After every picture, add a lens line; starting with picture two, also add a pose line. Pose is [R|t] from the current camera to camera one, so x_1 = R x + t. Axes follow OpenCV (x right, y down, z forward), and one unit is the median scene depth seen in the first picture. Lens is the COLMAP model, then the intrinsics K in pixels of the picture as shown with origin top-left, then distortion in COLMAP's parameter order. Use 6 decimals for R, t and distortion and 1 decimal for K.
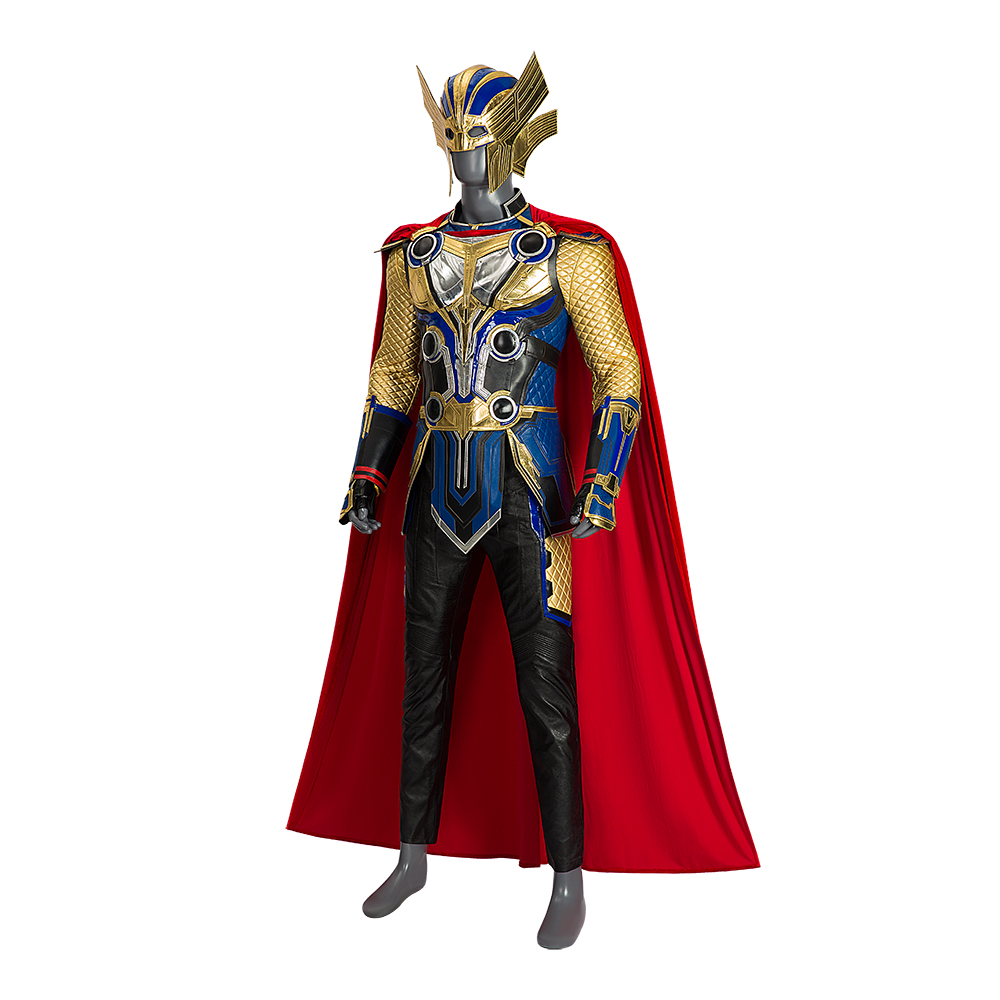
lens RADIAL K [[1720.8, 0, 500.0], [0, 1720.8, 500.0], [0, 0, 1]] dist [-0.003548, -1.210118]
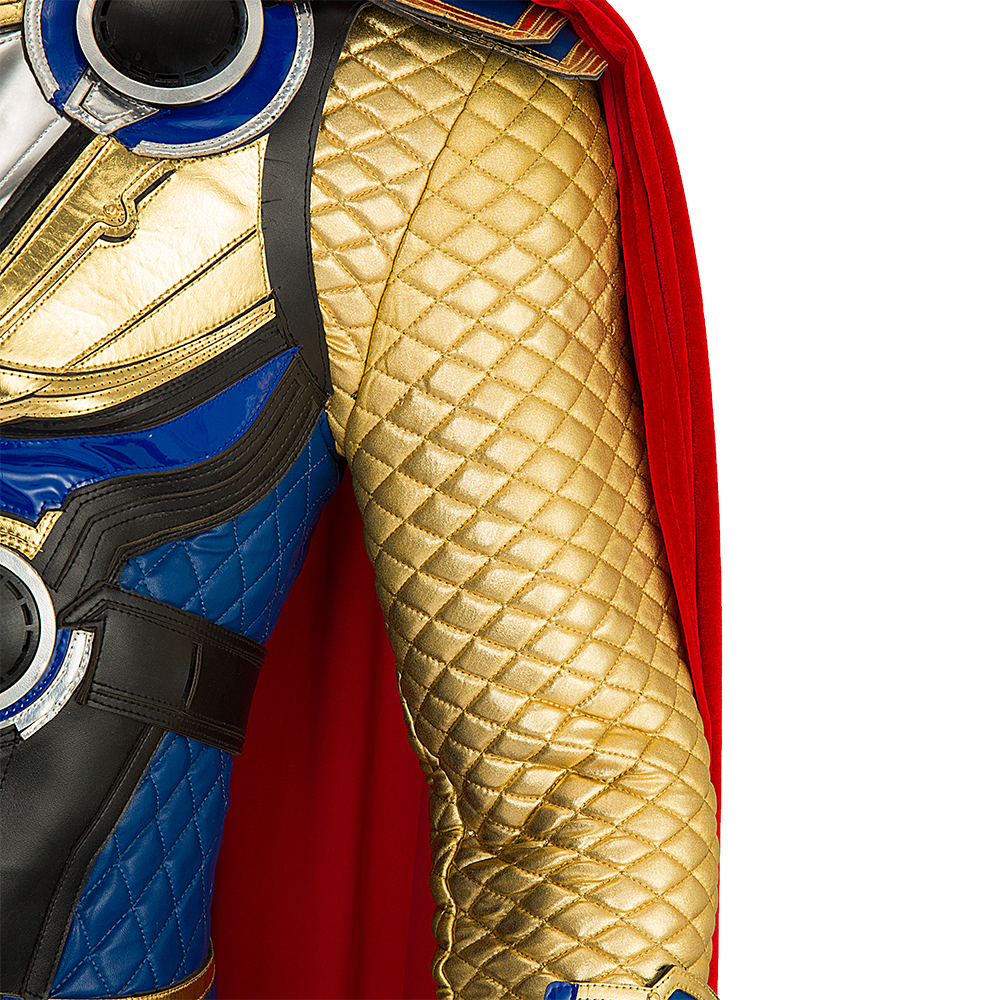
lens RADIAL K [[2562.8, 0, 498.1], [0, 2562.8, 509.2], [0, 0, 1]] dist [0.071473, 0.241792]
pose [[0.963324, 0.065932, 0.260116, -0.012212], [-0.081520, 0.995437, 0.049590, -0.117590], [-0.255659, -0.068976, 0.964303, 0.750398]]
